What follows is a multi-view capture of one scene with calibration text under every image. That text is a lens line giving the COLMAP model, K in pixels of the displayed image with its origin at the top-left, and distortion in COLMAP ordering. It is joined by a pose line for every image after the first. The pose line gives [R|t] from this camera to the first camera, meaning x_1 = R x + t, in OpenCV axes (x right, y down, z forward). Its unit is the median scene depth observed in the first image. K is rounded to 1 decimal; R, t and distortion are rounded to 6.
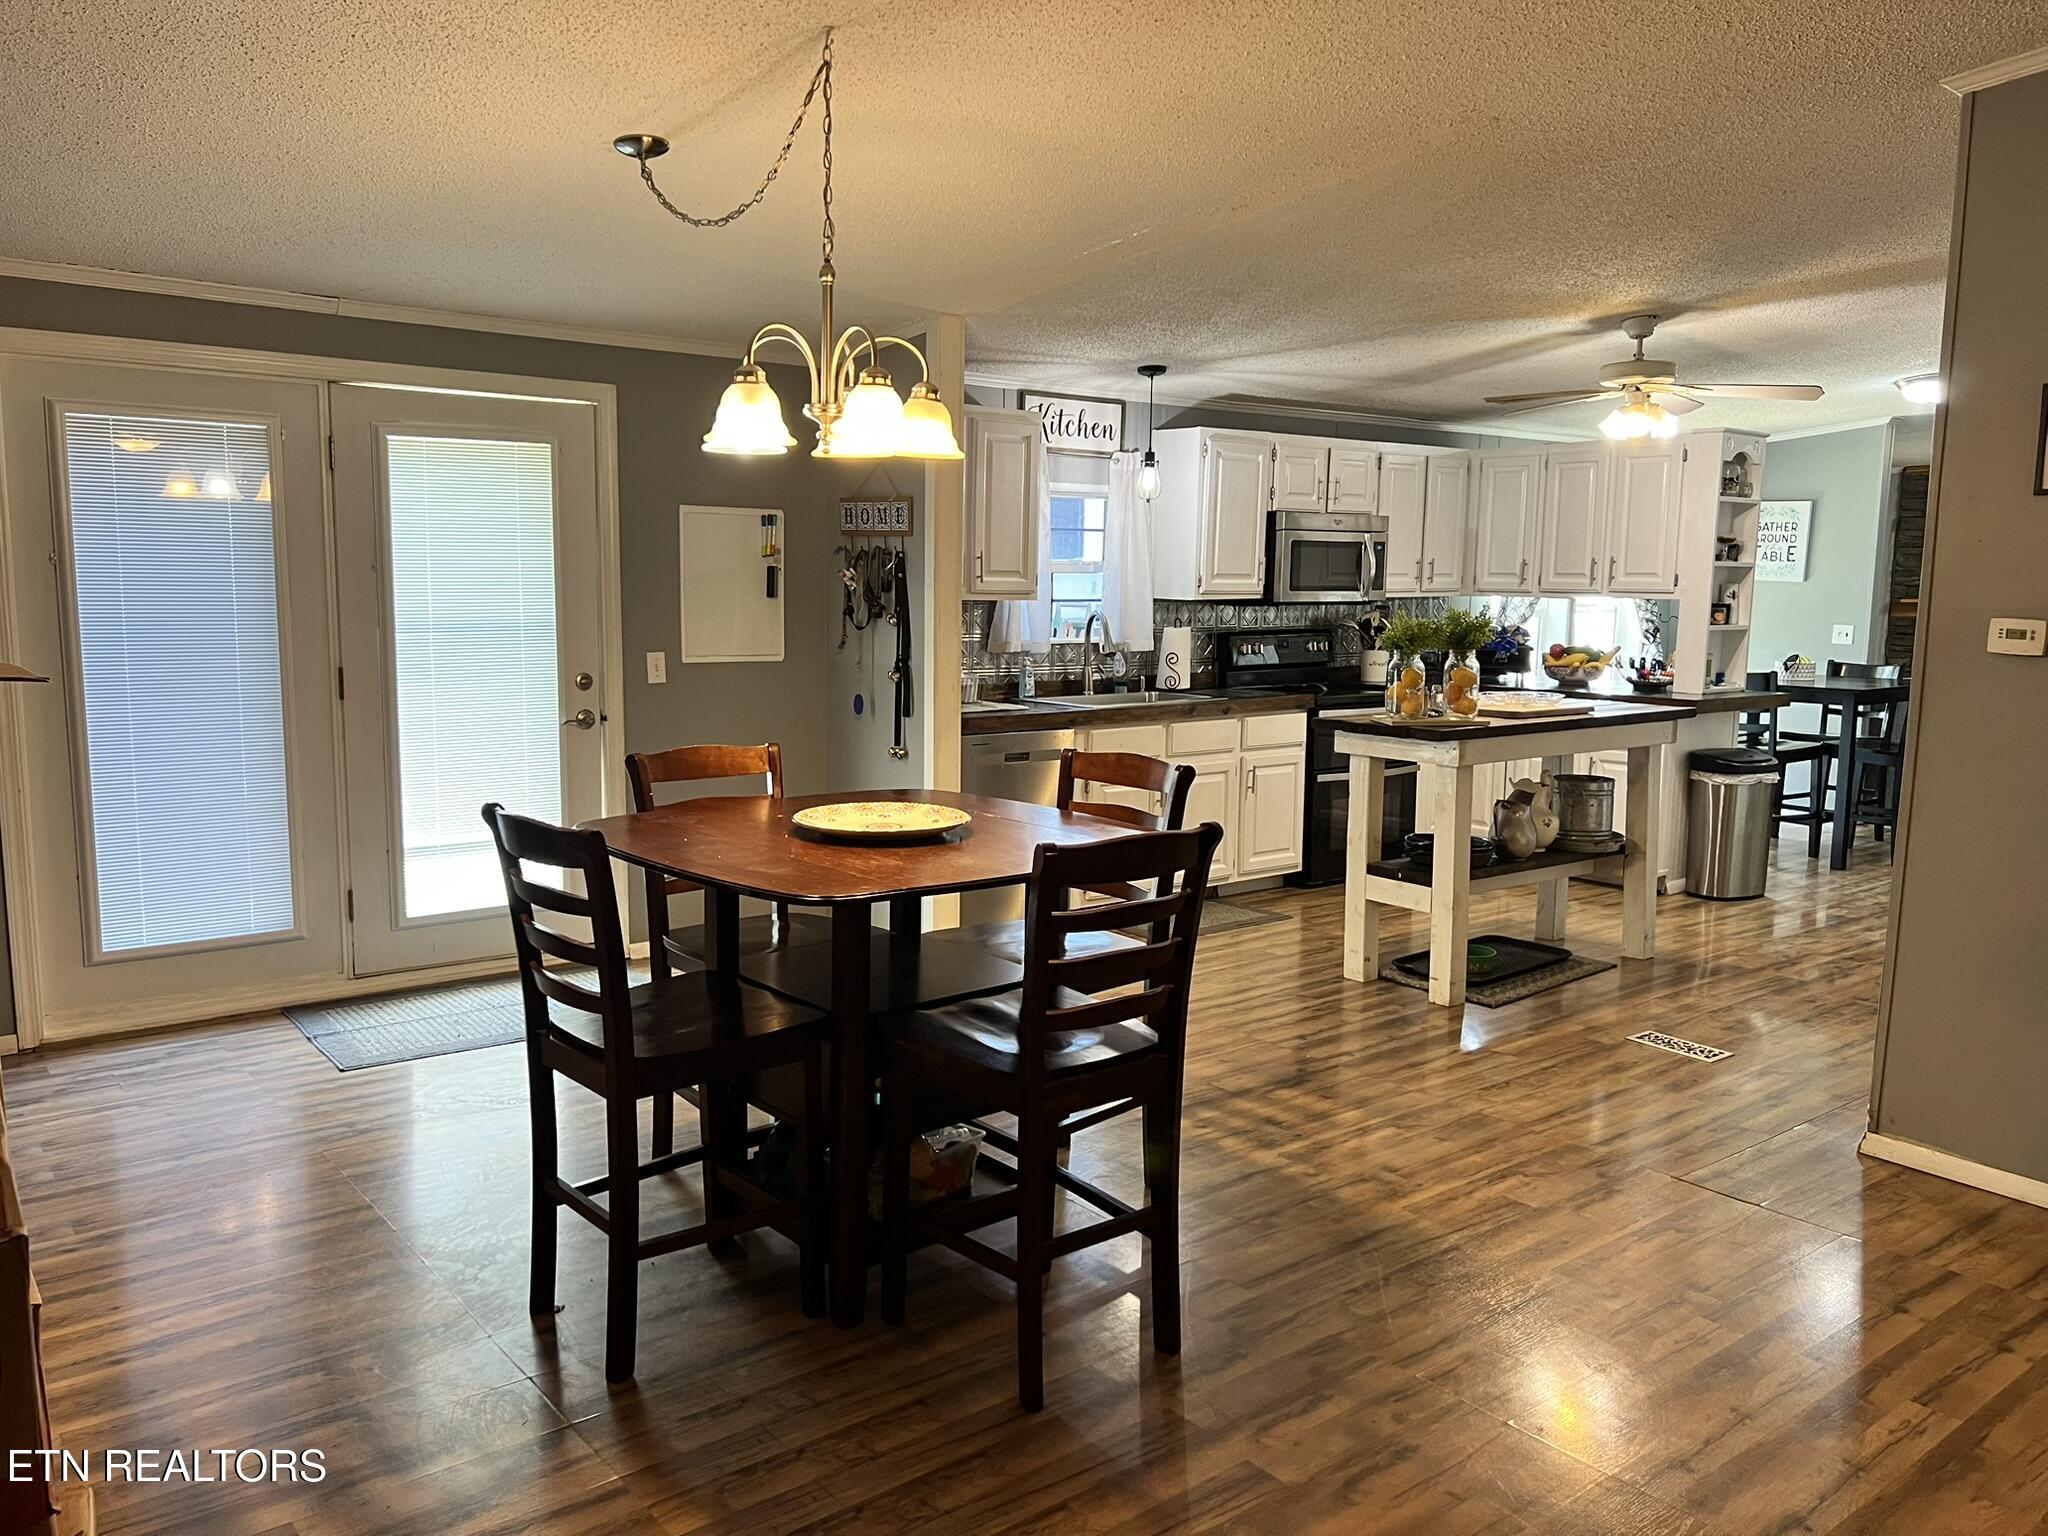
lens RADIAL K [[1515.8, 0, 1013.1], [0, 1515.8, 772.7], [0, 0, 1]] dist [0.112208, -0.218250]
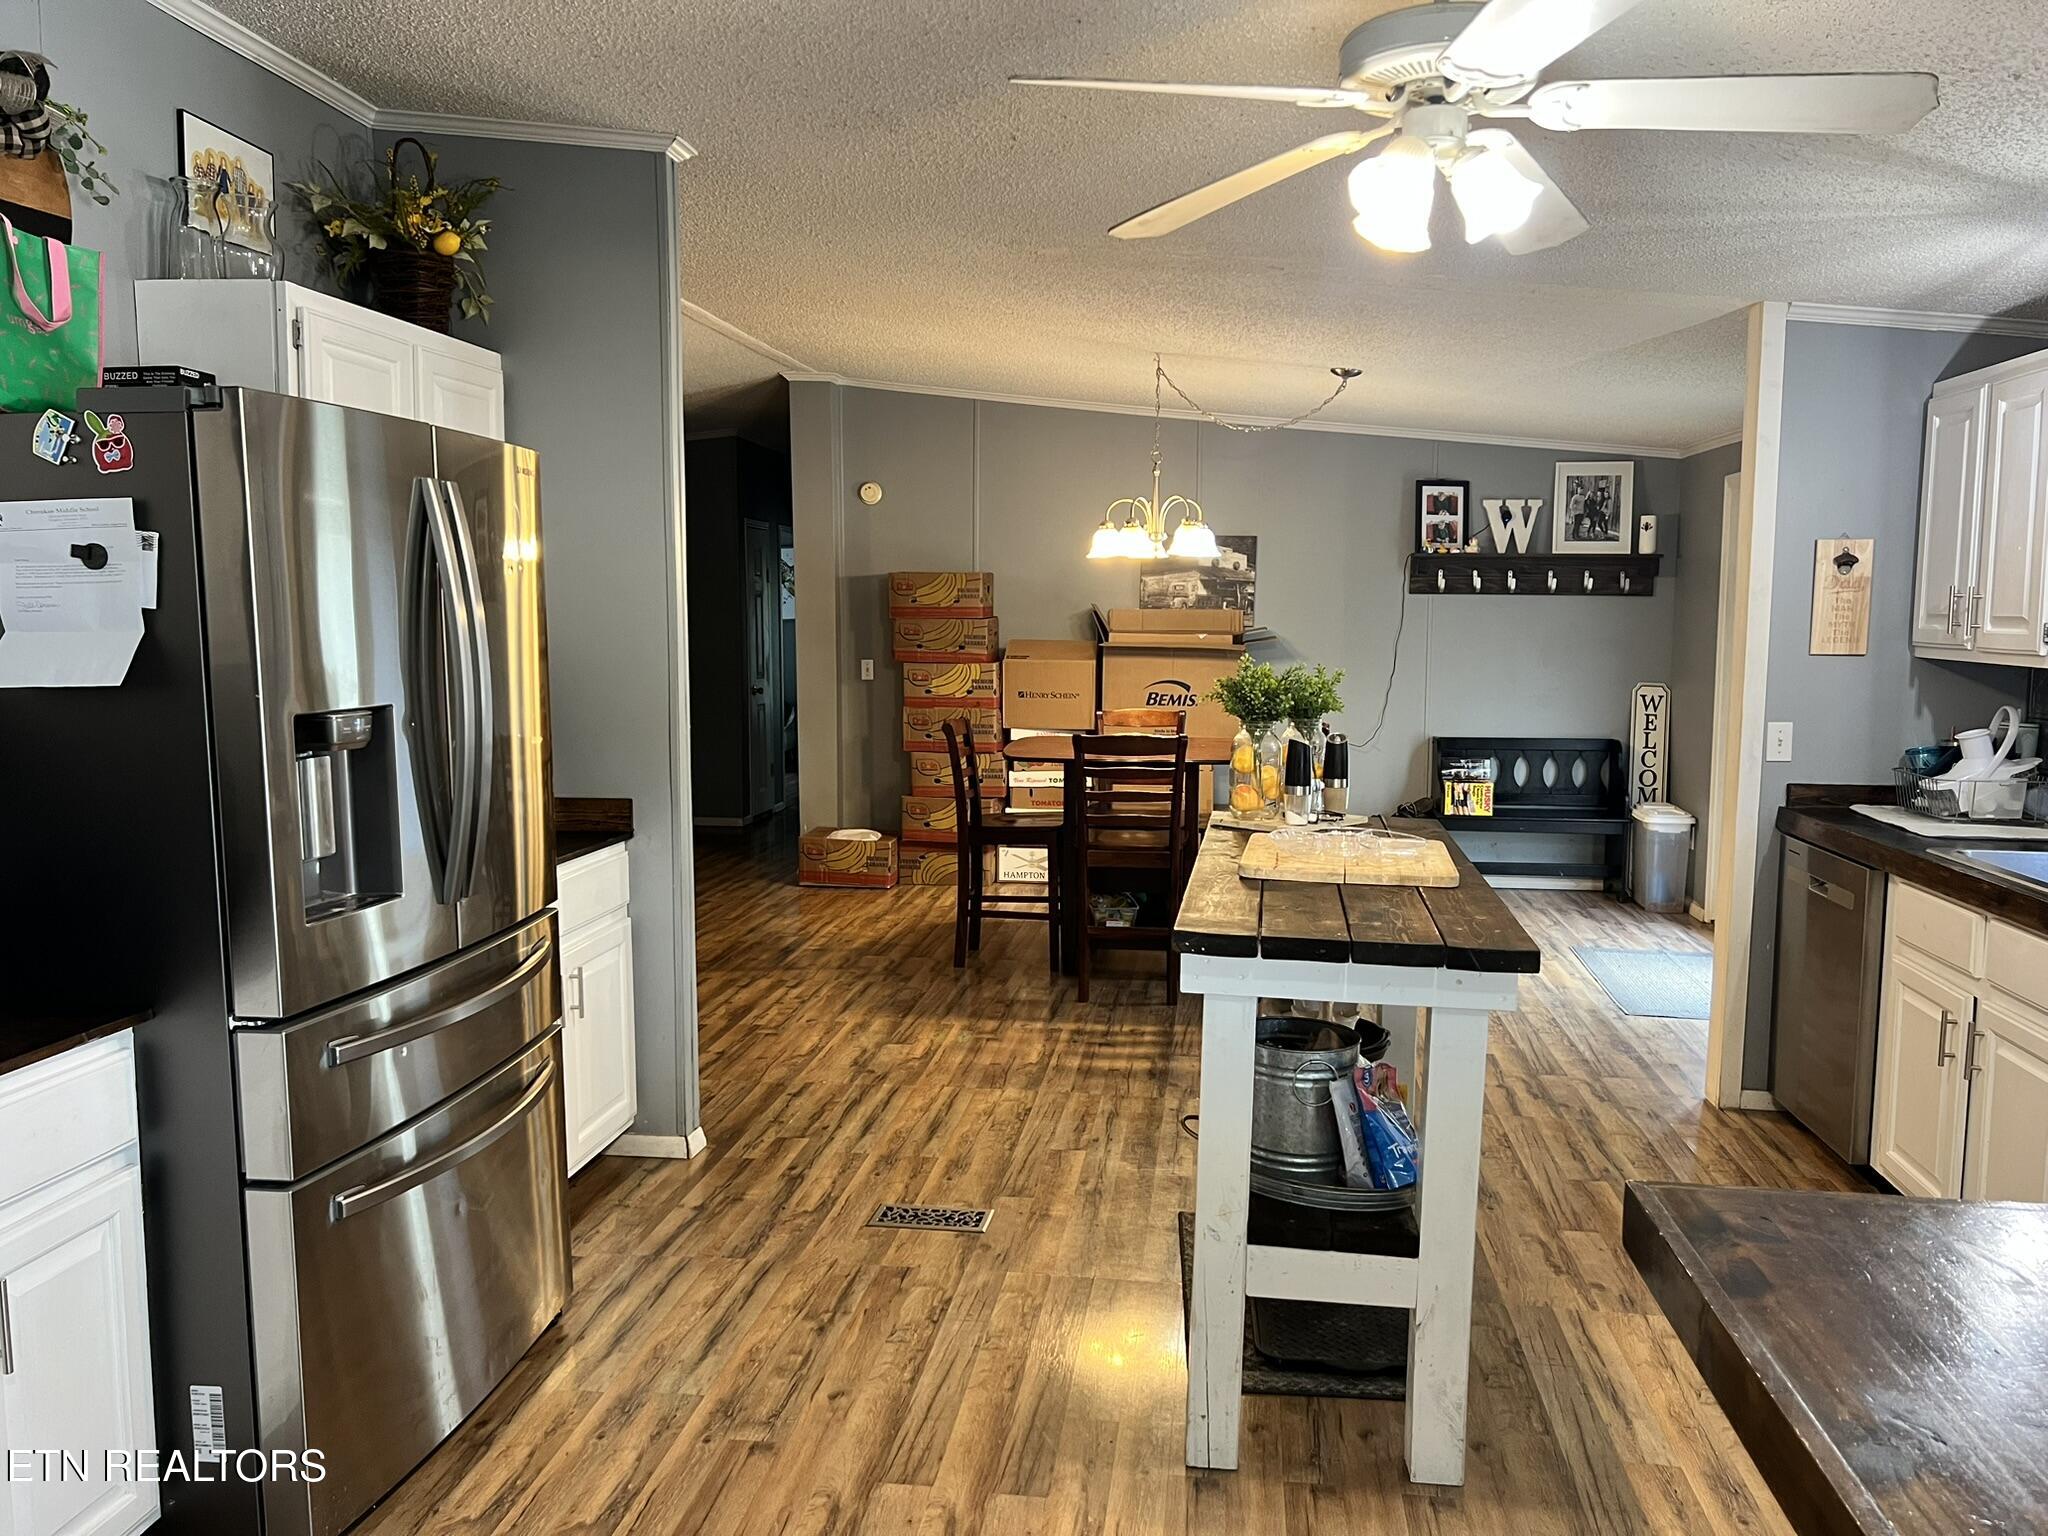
lens RADIAL K [[1529.5, 0, 1058.1], [0, 1529.5, 768.8], [0, 0, 1]] dist [0.063413, -0.075043]
pose [[-0.704706, 0.056742, -0.707226, 0.637686], [-0.108663, 0.976405, 0.186615, -0.133764], [0.701128, 0.208358, -0.681913, 1.054535]]
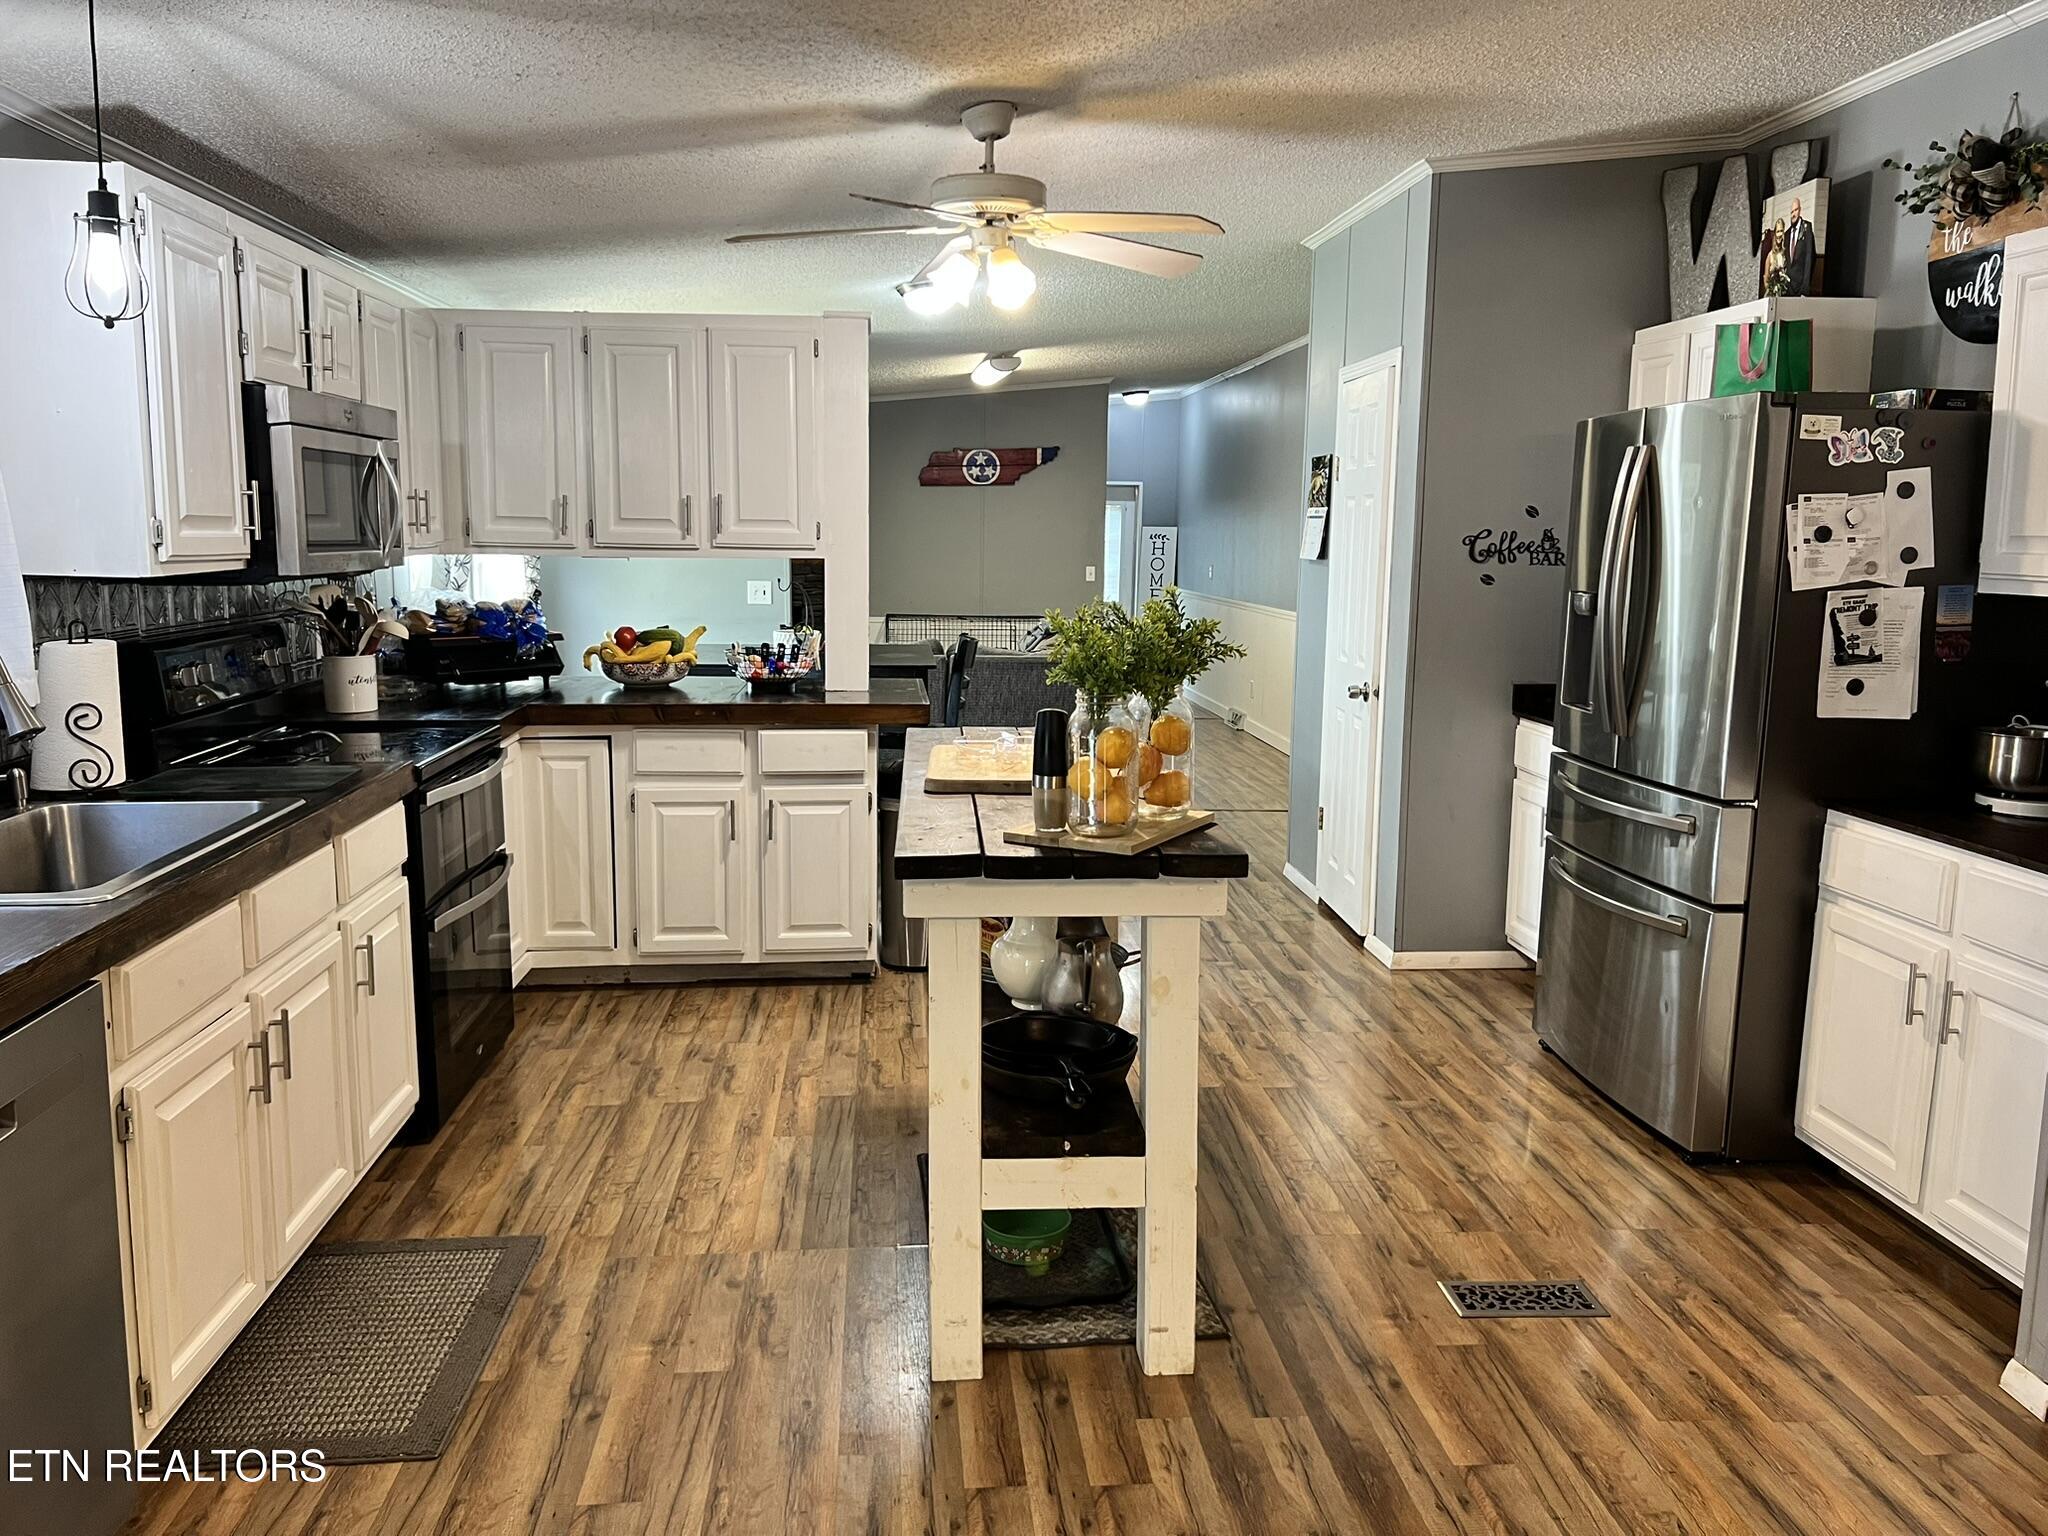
lens RADIAL K [[1526.5, 0, 1021.6], [0, 1526.5, 752.0], [0, 0, 1]] dist [0.080413, -0.091880]
pose [[0.545546, -0.125915, 0.828568, -0.112354], [0.102684, 0.991243, 0.083027, -0.077021], [-0.831767, 0.039786, 0.553698, 0.563826]]
